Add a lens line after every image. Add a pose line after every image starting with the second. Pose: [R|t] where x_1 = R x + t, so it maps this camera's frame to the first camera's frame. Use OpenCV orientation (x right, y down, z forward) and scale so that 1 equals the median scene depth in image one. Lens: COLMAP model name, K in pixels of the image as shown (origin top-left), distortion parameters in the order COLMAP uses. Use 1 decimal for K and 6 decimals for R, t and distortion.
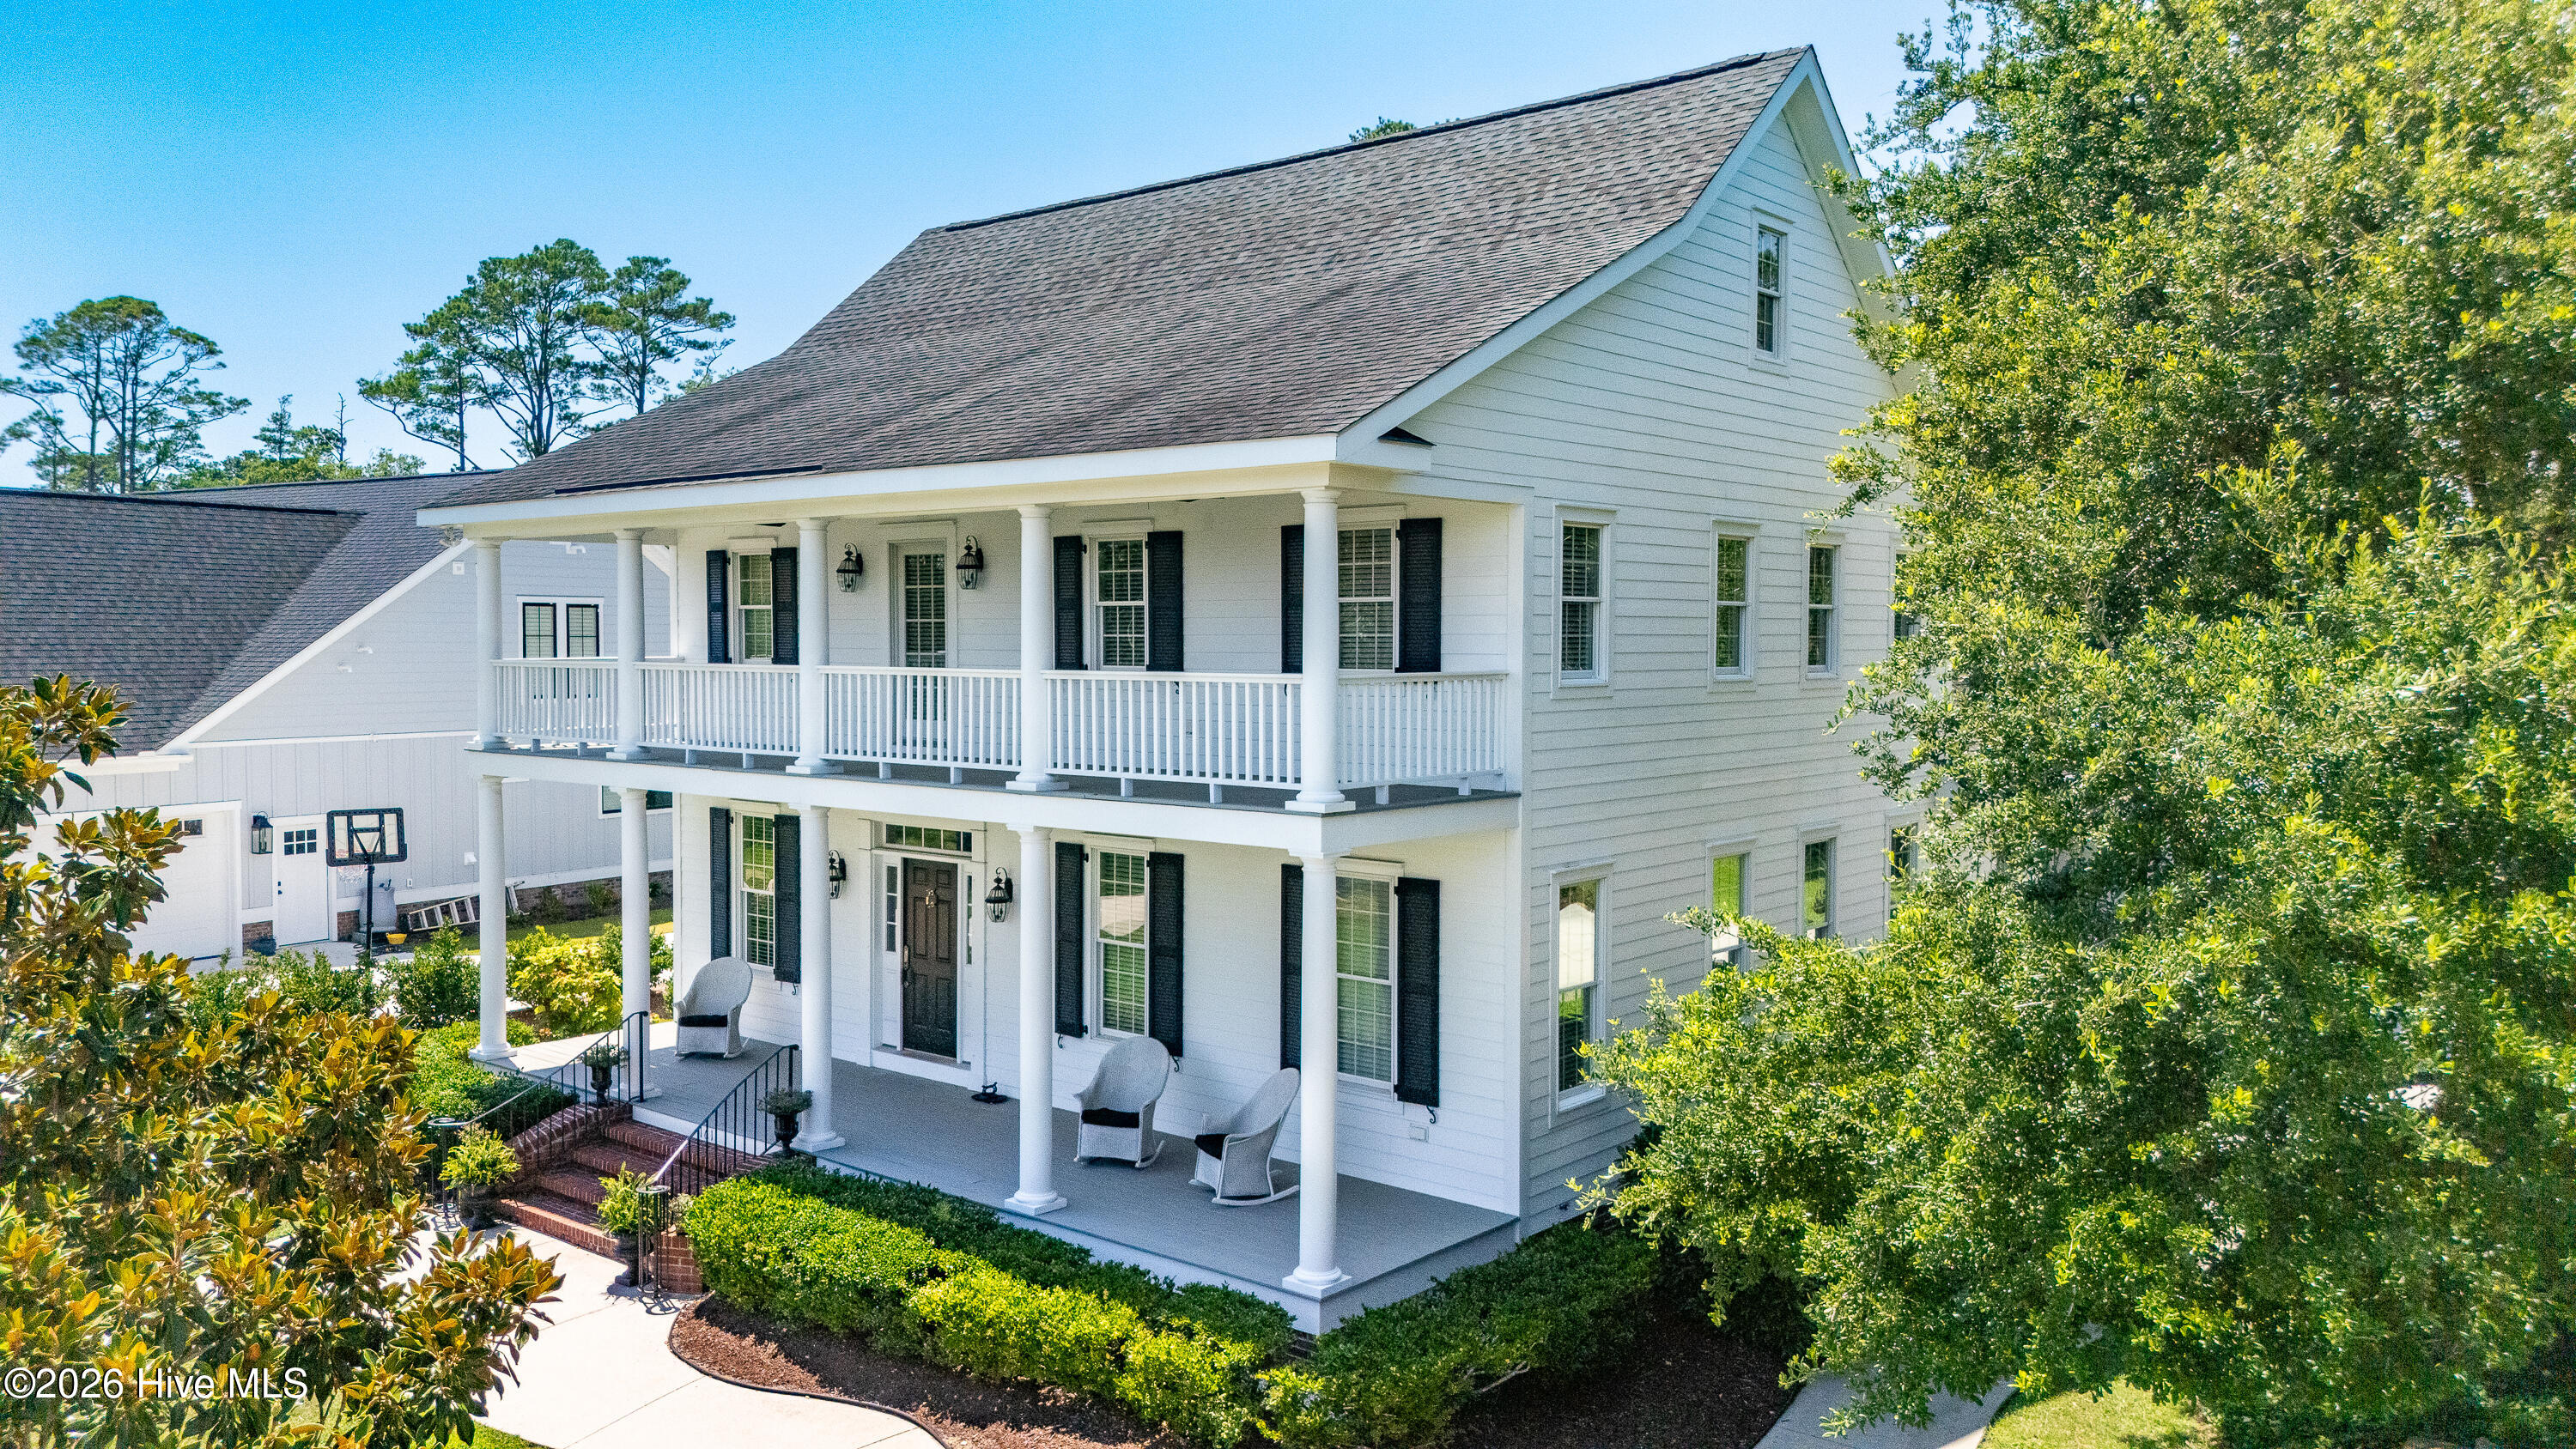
lens RADIAL K [[1901.2, 0, 1281.8], [0, 1901.2, 720.6], [0, 0, 1]] dist [0.073080, -0.067745]
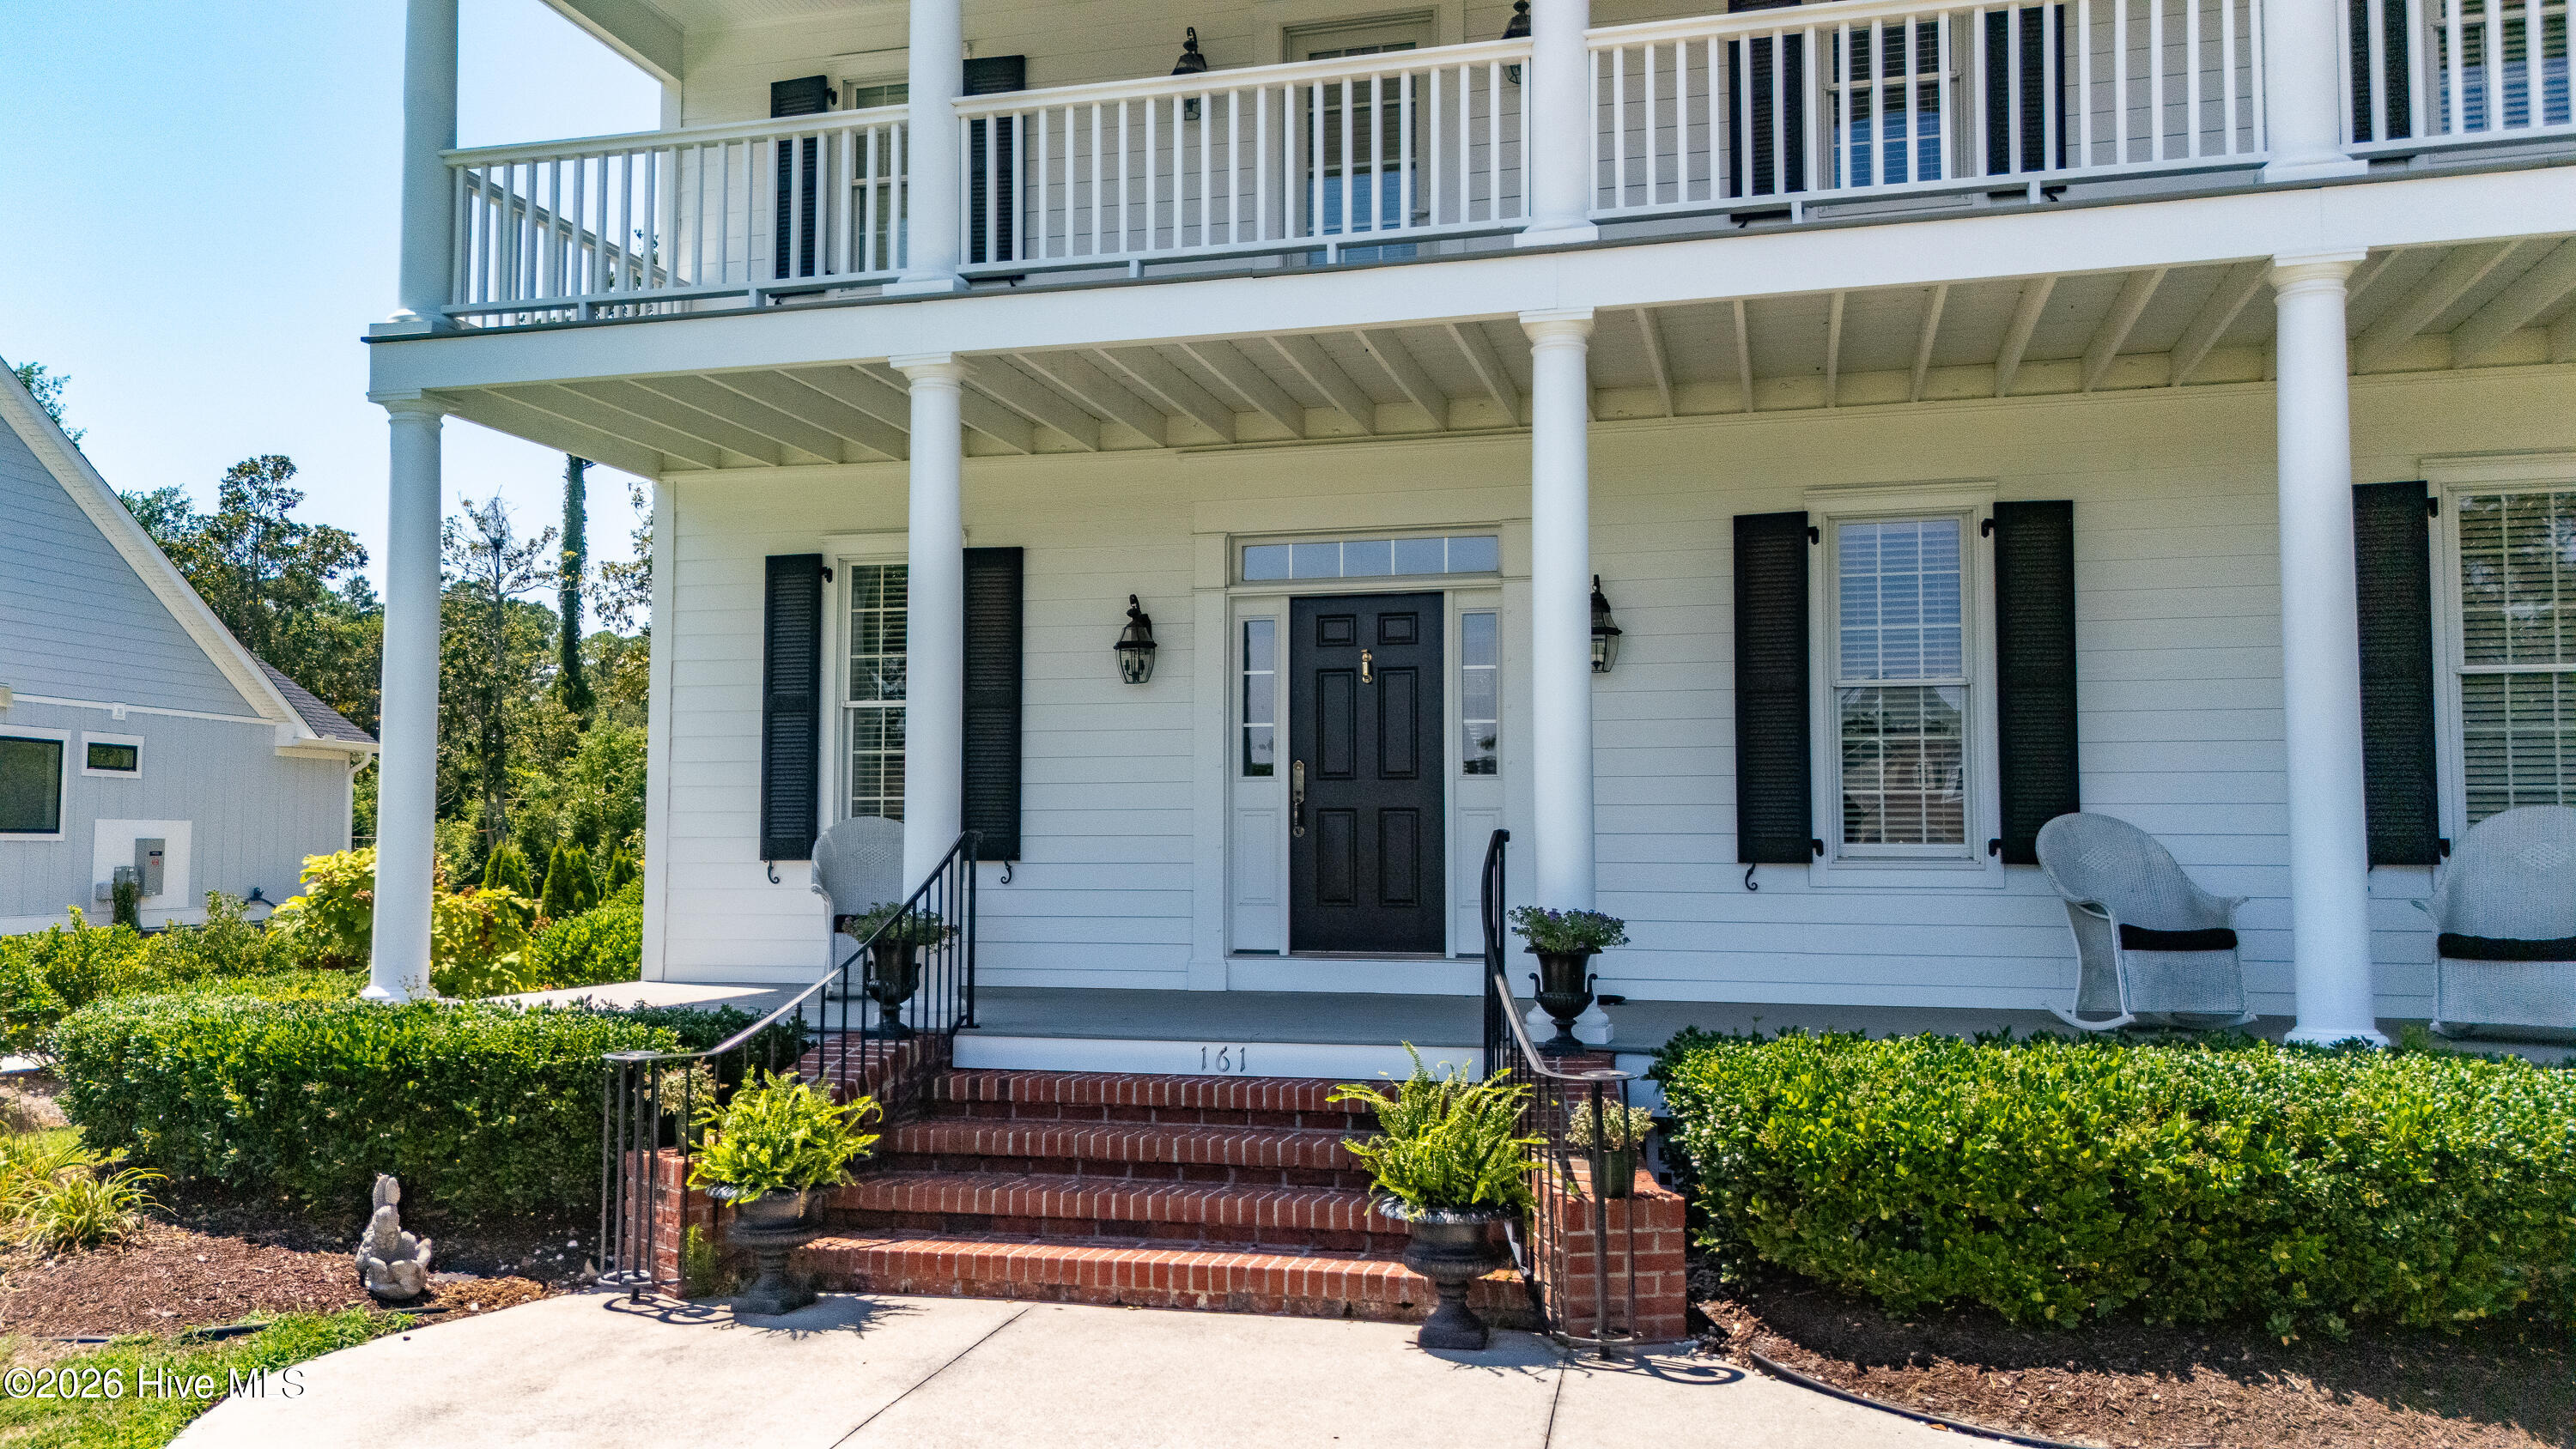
lens RADIAL K [[1901.2, 0, 1285.1], [0, 1901.2, 730.8], [0, 0, 1]] dist [0.073080, -0.067745]
pose [[0.902139, 0.024943, 0.430724, -0.497867], [0.020258, 0.994777, -0.100037, 0.187761], [-0.430970, 0.098973, 0.896922, 0.592278]]
